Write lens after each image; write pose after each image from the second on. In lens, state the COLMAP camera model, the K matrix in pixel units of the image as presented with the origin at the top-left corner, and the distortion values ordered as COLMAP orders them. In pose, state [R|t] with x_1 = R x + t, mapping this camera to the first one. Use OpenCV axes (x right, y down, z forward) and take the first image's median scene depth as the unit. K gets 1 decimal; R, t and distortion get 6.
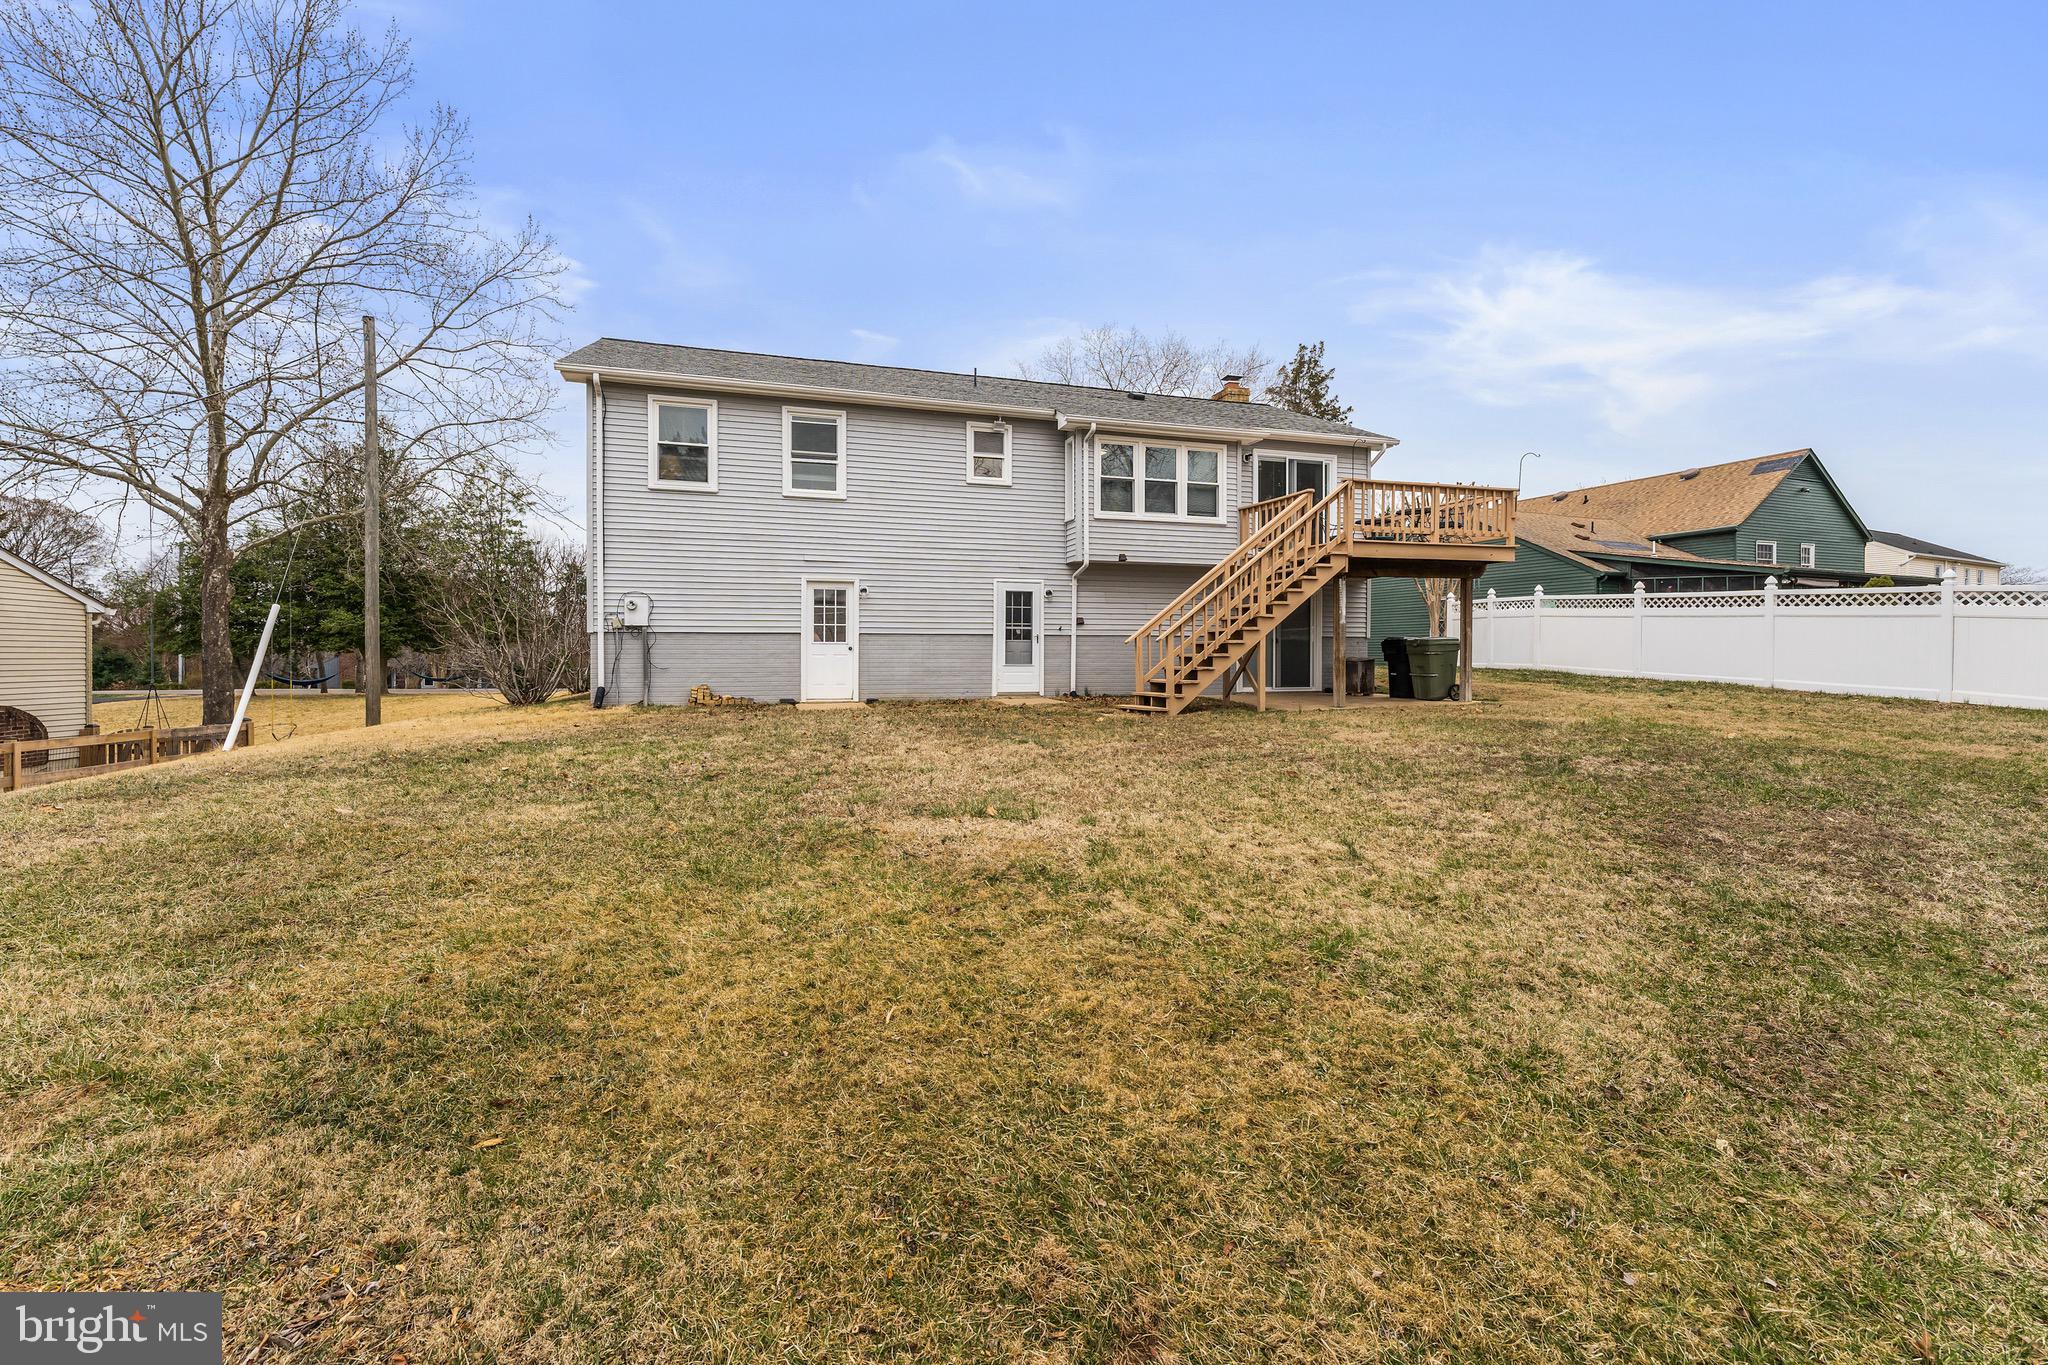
lens RADIAL K [[889.0, 0, 1019.2], [0, 889.0, 665.5], [0, 0, 1]] dist [-0.001465, 0.000127]
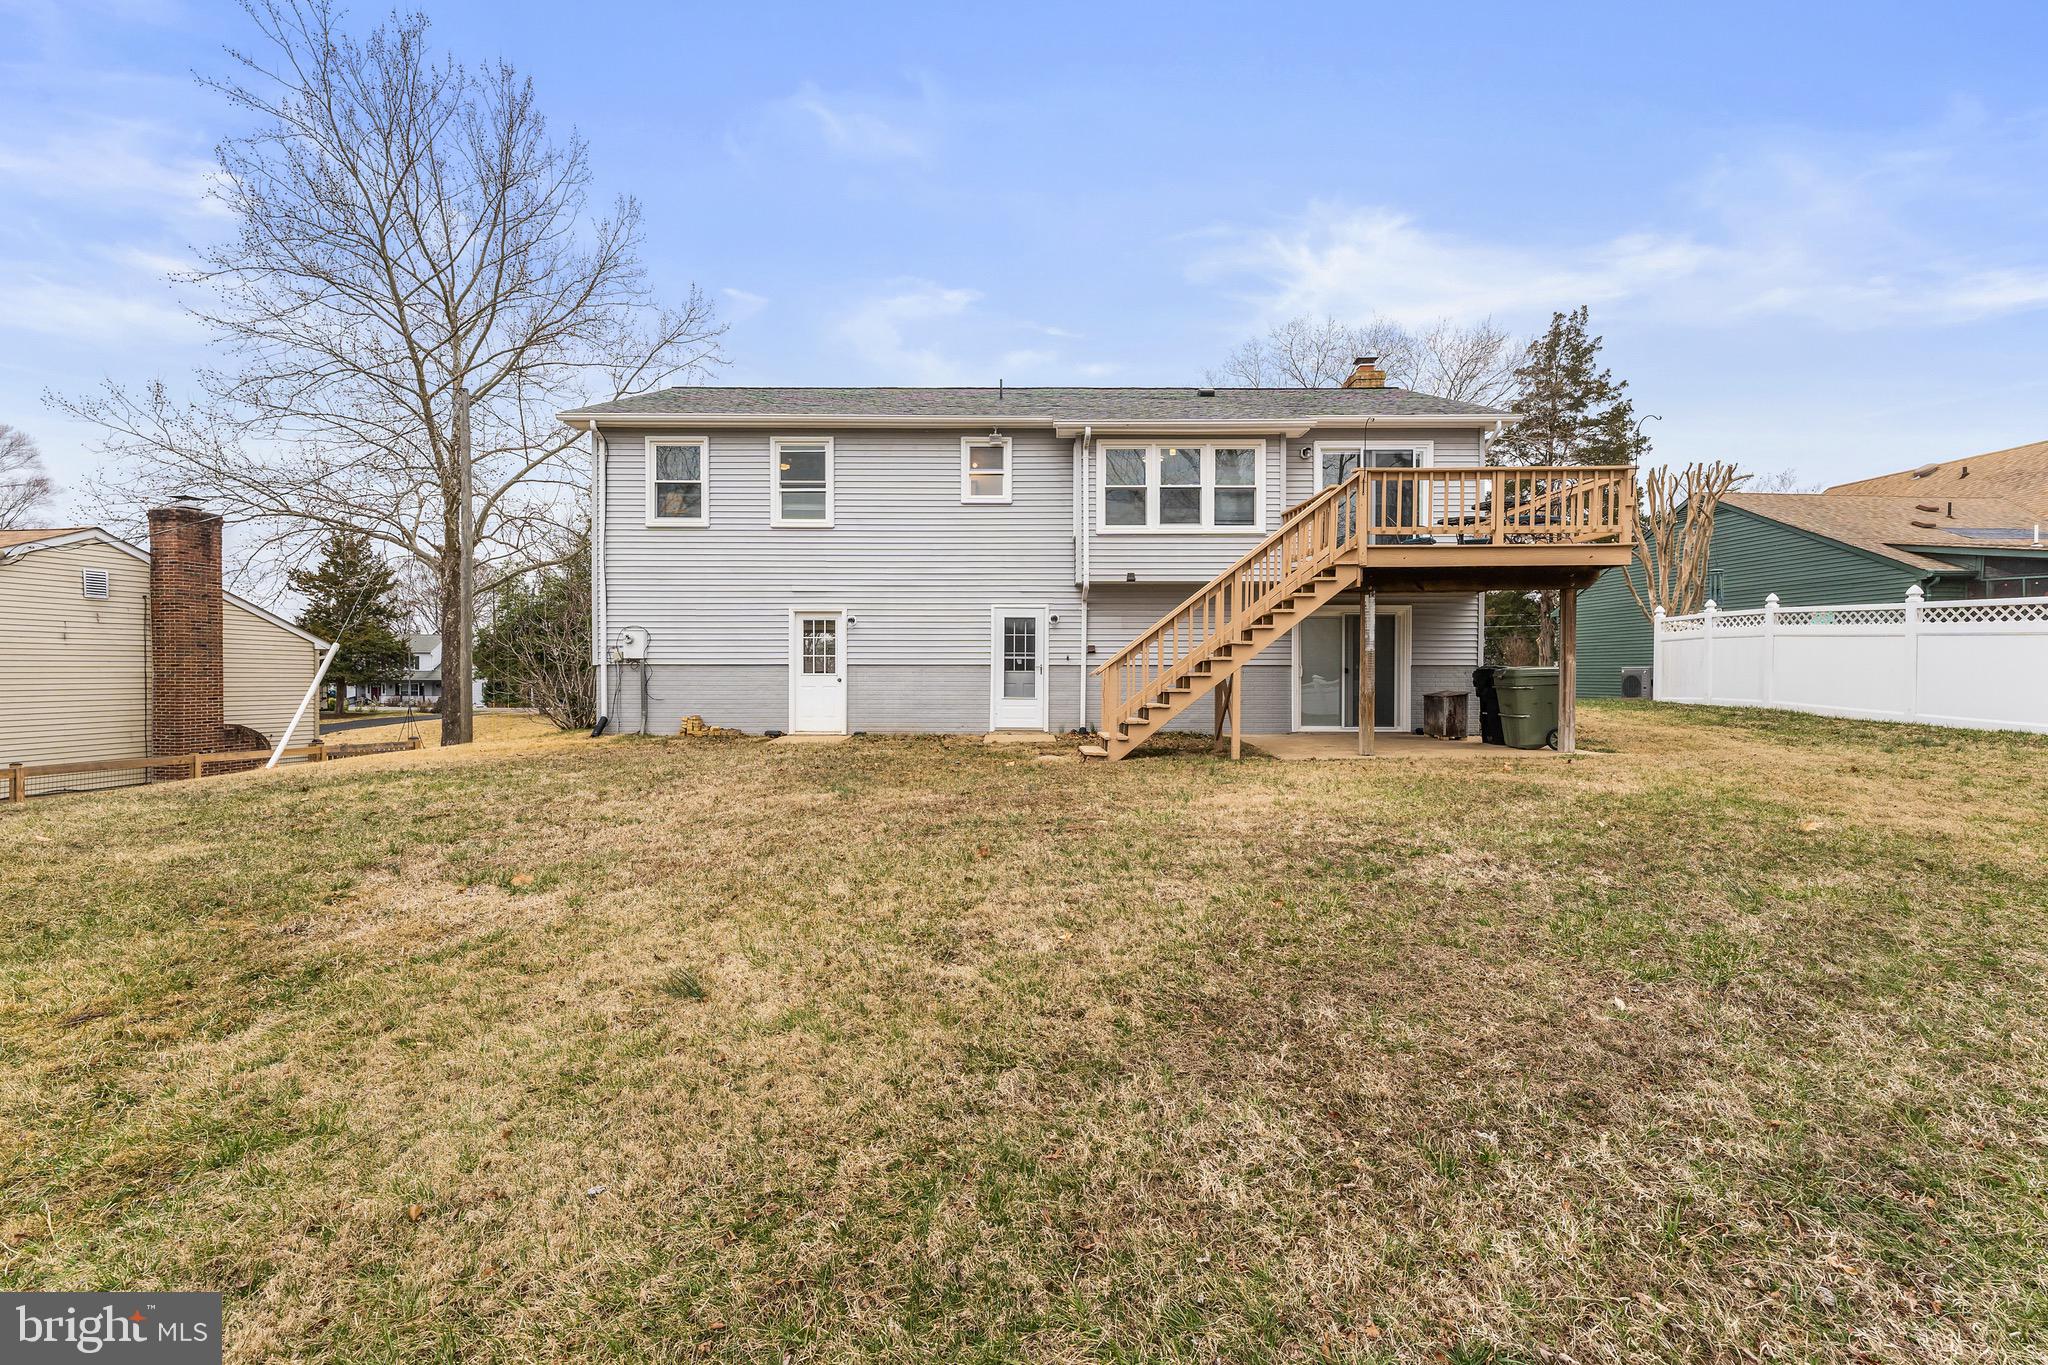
lens RADIAL K [[889.0, 0, 1012.4], [0, 889.0, 688.2], [0, 0, 1]] dist [-0.001465, 0.000127]
pose [[0.950504, 0.004816, -0.310676, 0.282513], [-0.004996, 0.999987, 0.000216, -0.011065], [0.310674, 0.001347, 0.950516, 0.129385]]
